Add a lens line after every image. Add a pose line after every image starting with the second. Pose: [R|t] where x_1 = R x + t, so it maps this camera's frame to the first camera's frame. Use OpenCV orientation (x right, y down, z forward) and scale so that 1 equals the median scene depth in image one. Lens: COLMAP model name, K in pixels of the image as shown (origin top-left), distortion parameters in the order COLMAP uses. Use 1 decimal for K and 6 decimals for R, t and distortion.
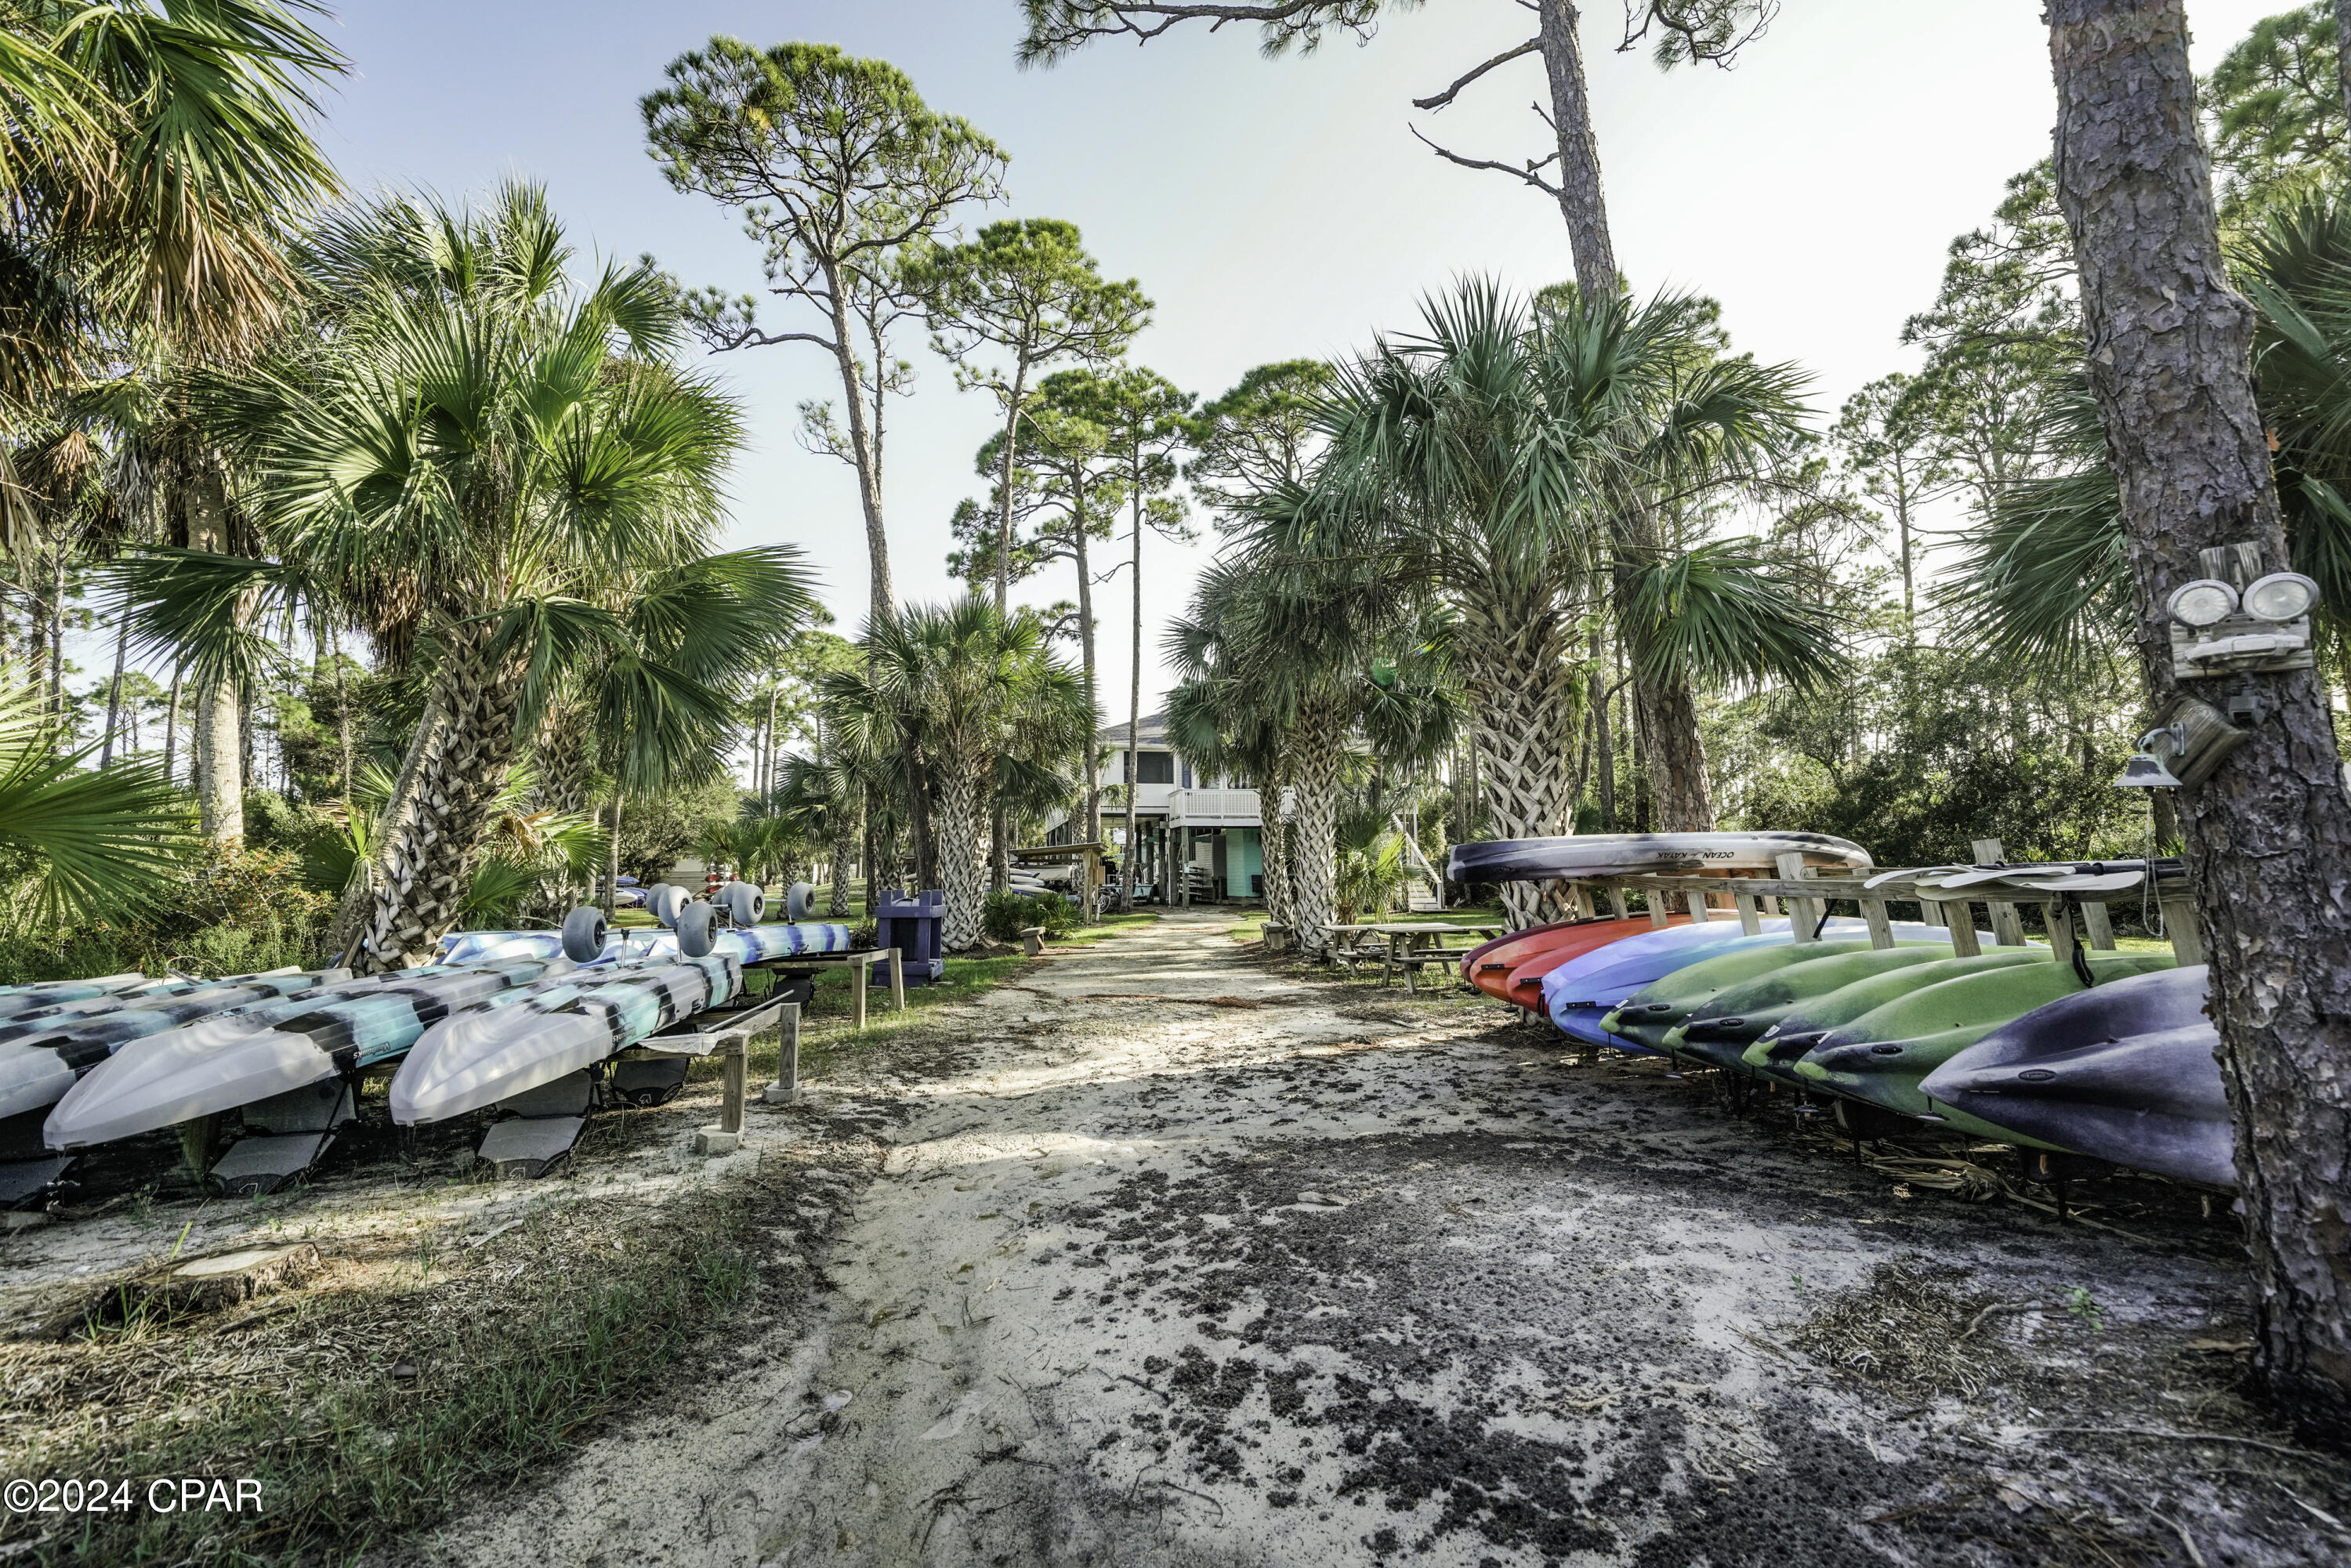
lens RADIAL K [[1015.4, 0, 1173.9], [0, 1015.4, 782.6], [0, 0, 1]] dist [0.000234, 0.000126]
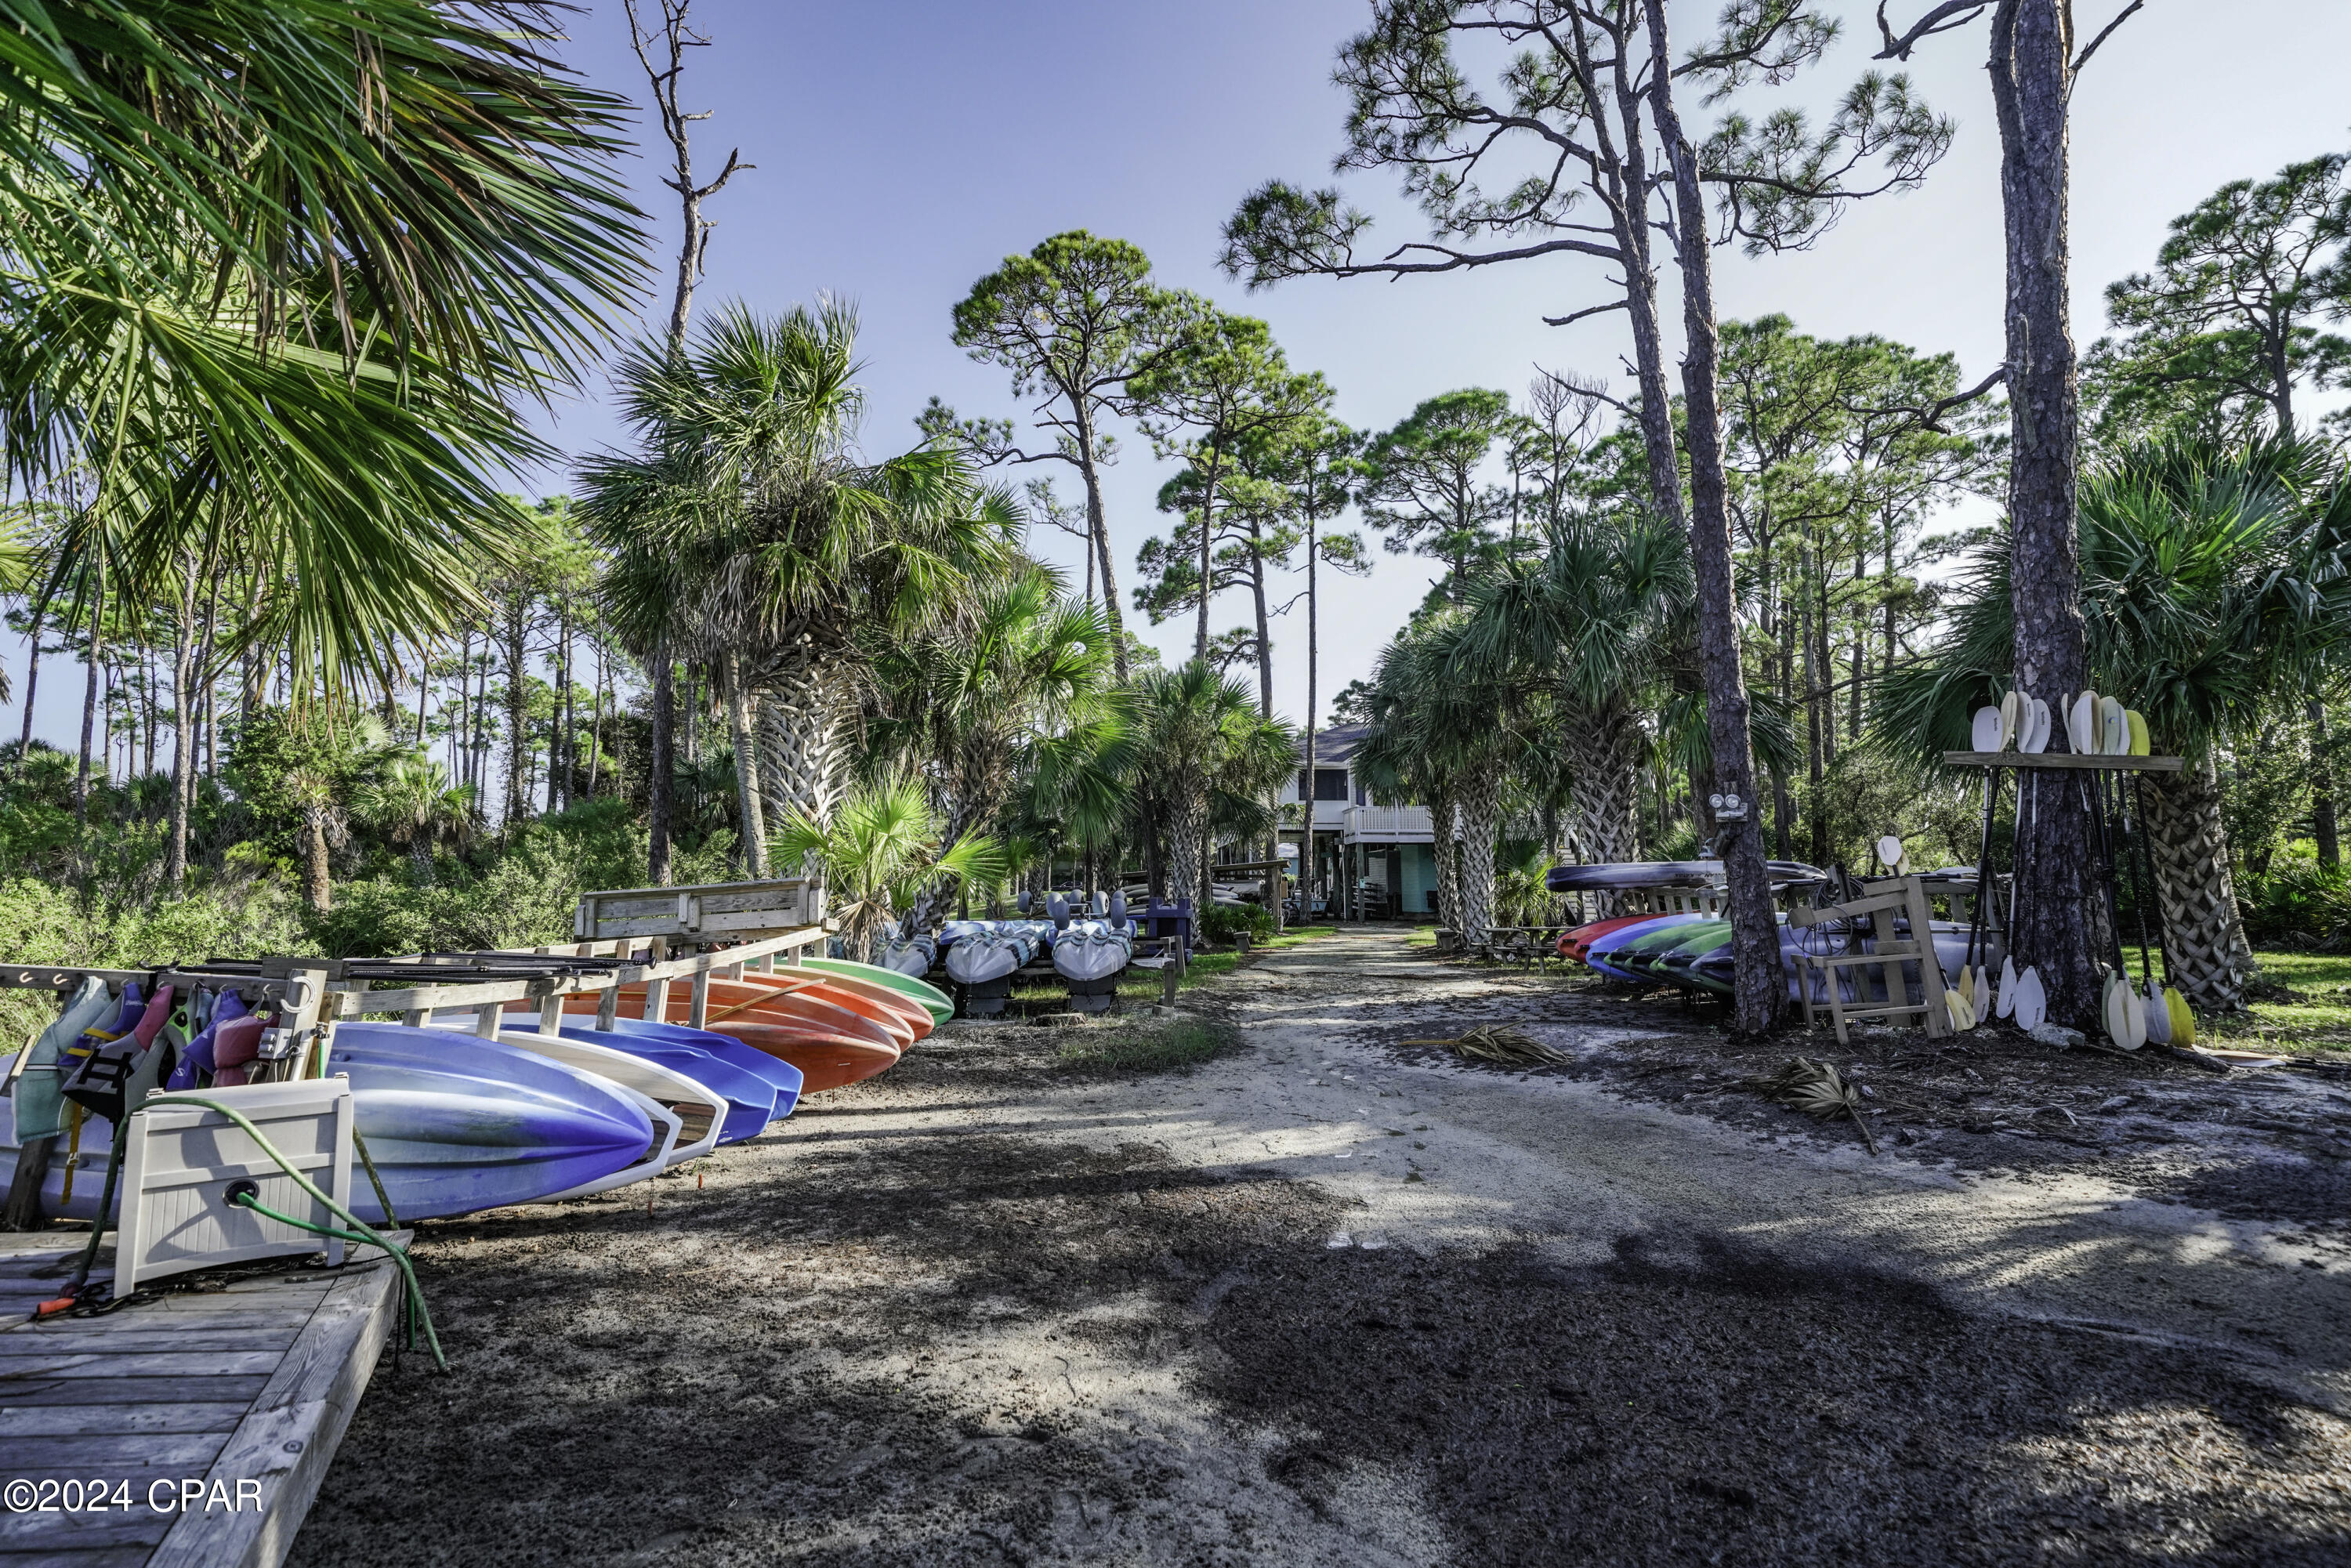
lens RADIAL K [[1099.0, 0, 1175.5], [0, 1099.0, 789.6], [0, 0, 1]] dist [0.003491, 0.000428]
pose [[0.989077, -0.007139, -0.147228, -0.011088], [0.006977, 0.999974, -0.001619, -0.012244], [0.147235, 0.000574, 0.989101, -0.154376]]
